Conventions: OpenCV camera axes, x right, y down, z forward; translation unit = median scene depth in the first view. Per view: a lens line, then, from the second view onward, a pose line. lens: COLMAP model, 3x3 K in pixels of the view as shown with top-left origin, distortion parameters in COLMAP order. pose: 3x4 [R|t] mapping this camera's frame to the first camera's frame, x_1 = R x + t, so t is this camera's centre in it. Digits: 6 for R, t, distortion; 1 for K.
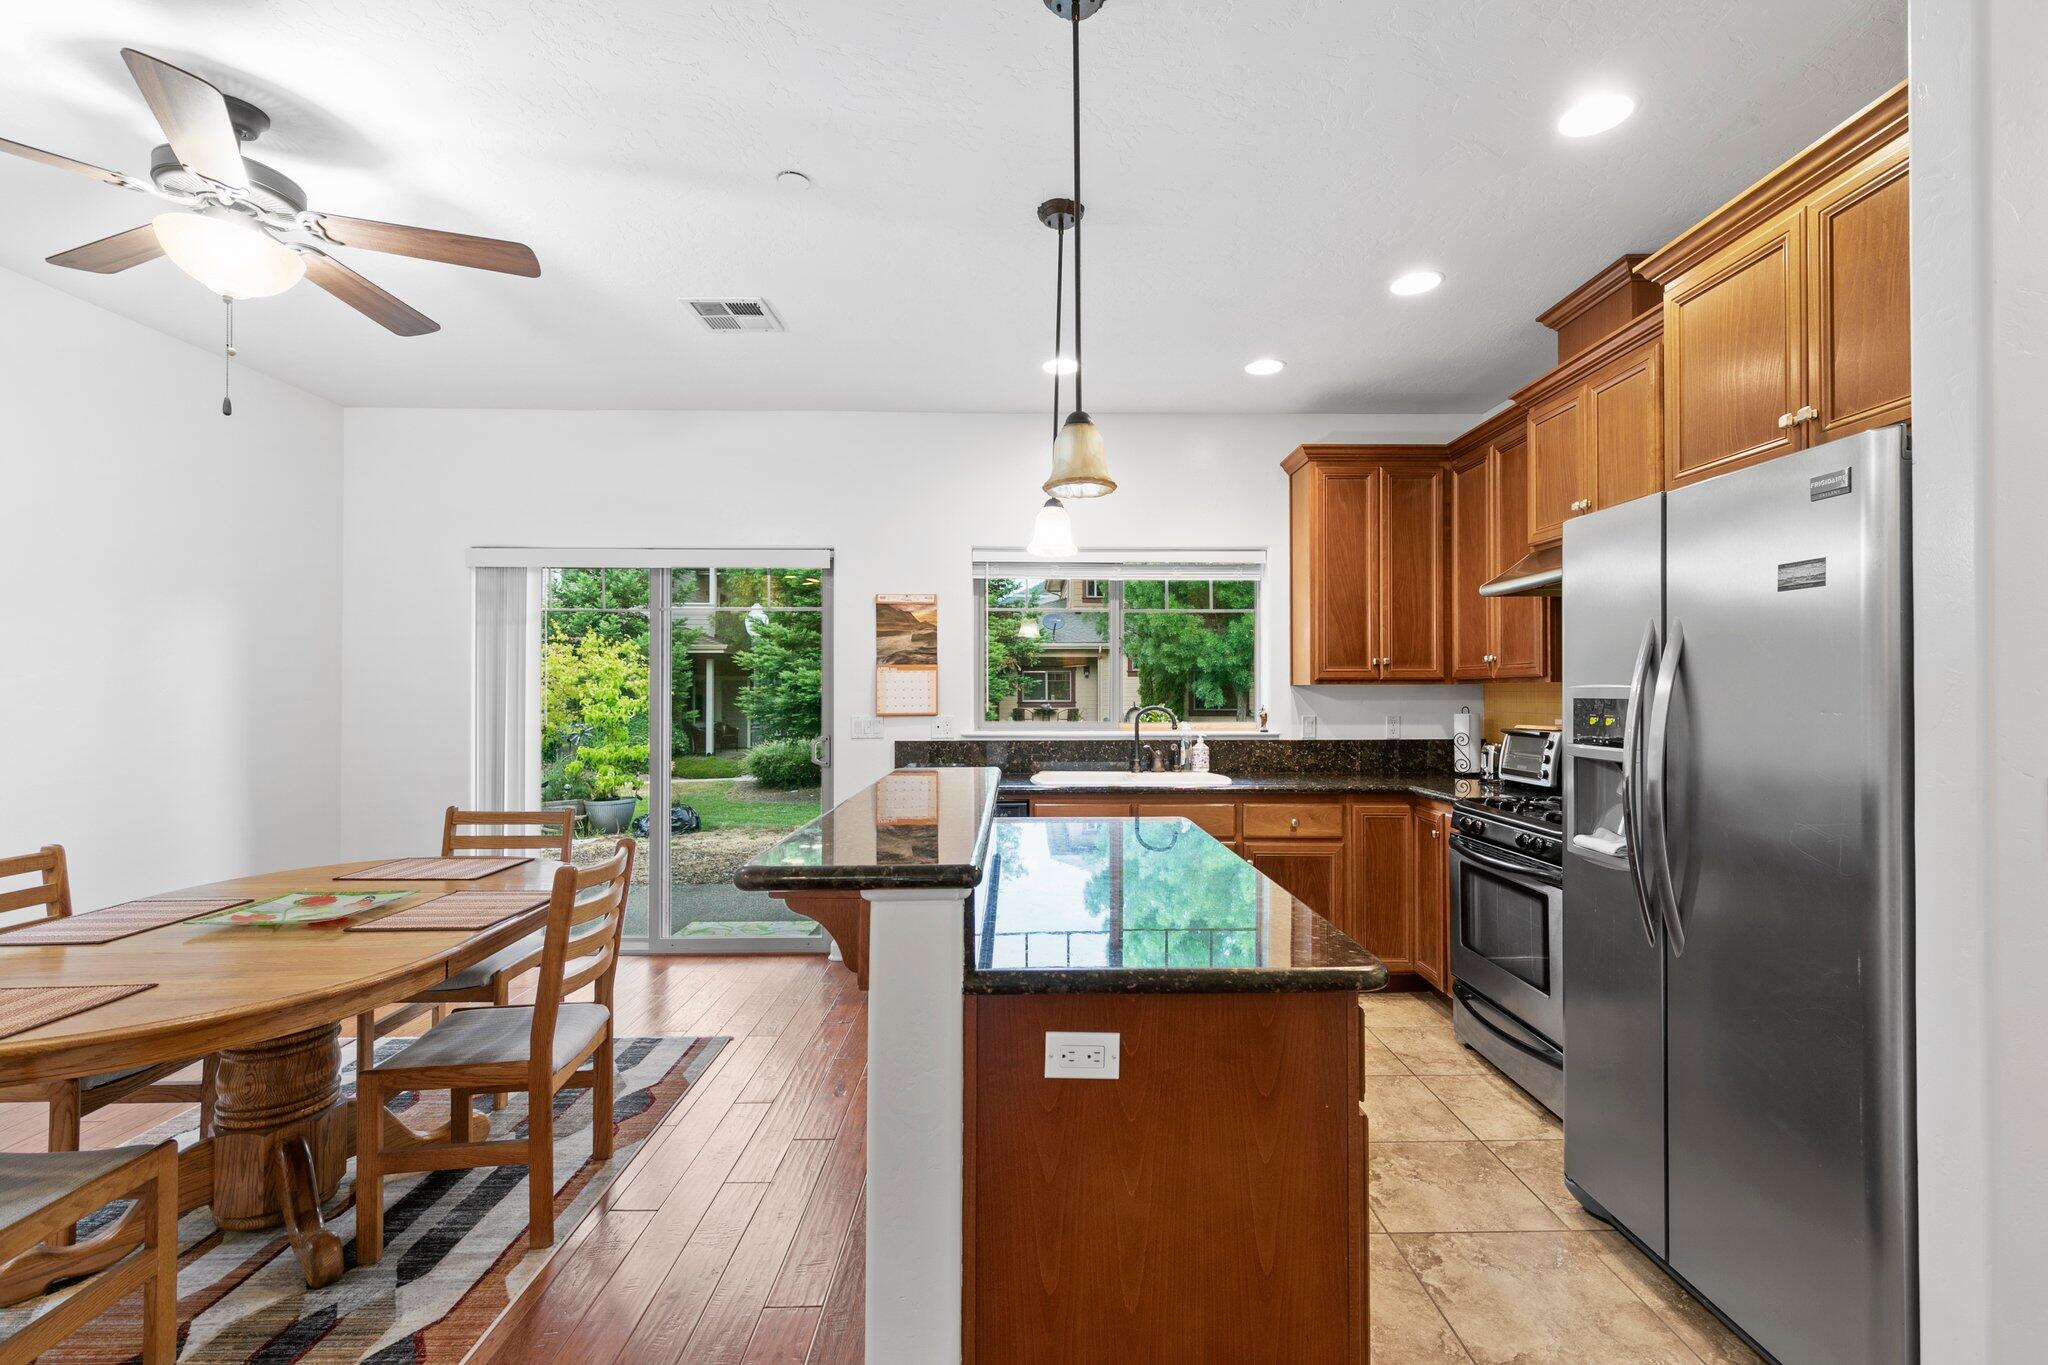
lens RADIAL K [[909.9, 0, 1037.1], [0, 909.9, 684.9], [0, 0, 1]] dist [0.002096, -0.000020]
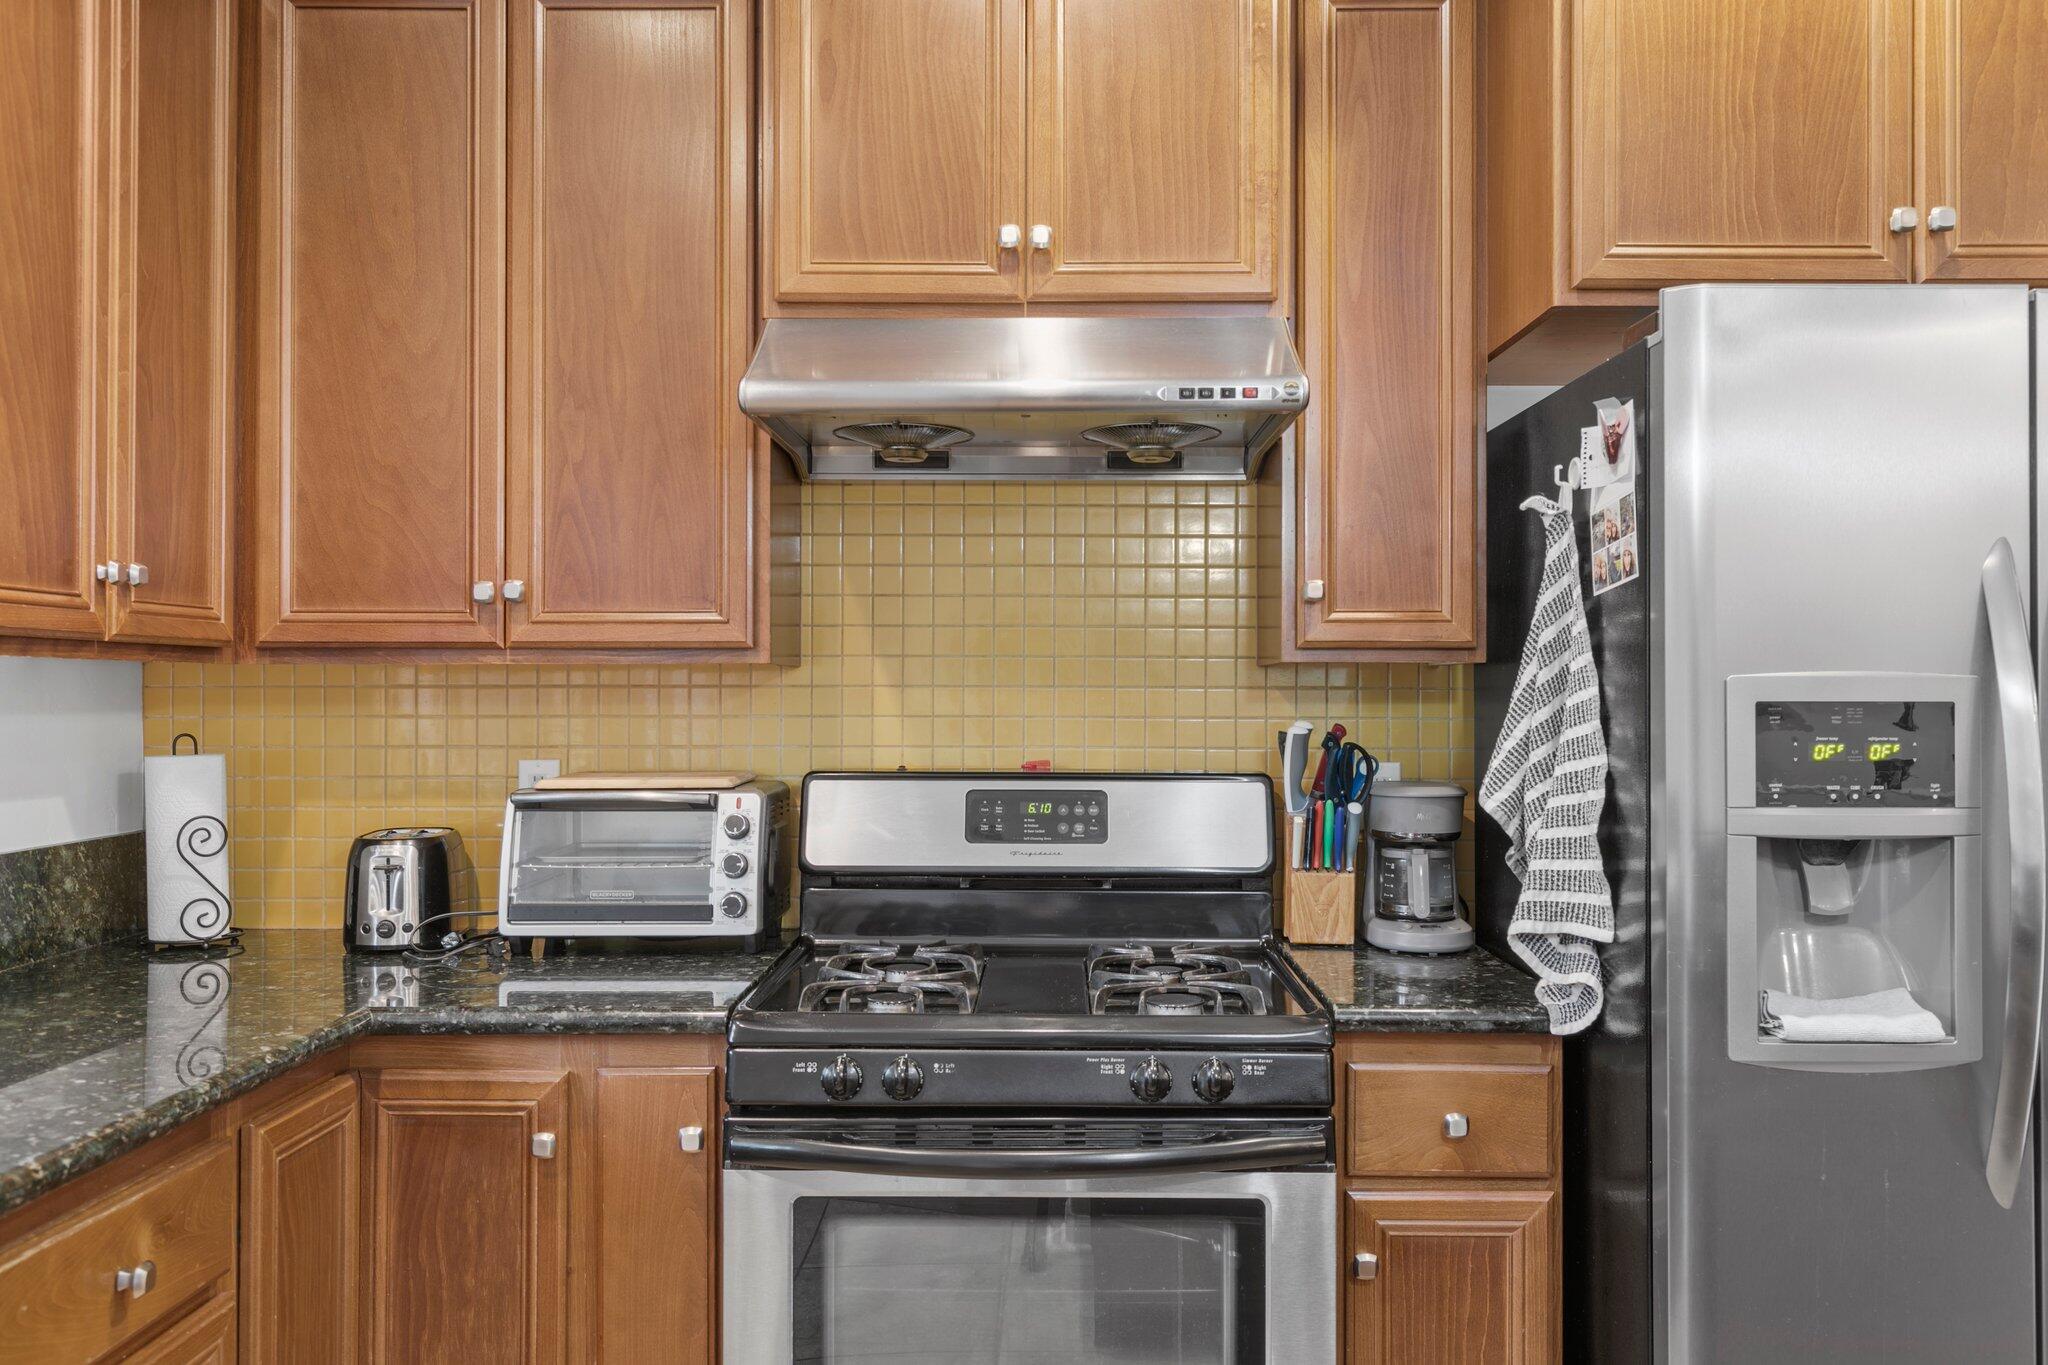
lens RADIAL K [[1614.8, 0, 1035.6], [0, 1614.8, 675.7], [0, 0, 1]] dist [0.003151, 0.002128]
pose [[0.015884, 0.012400, 0.999797, -0.091535], [-0.009069, 0.999884, -0.012257, 0.007682], [-0.999833, -0.008873, 0.015995, 0.671659]]
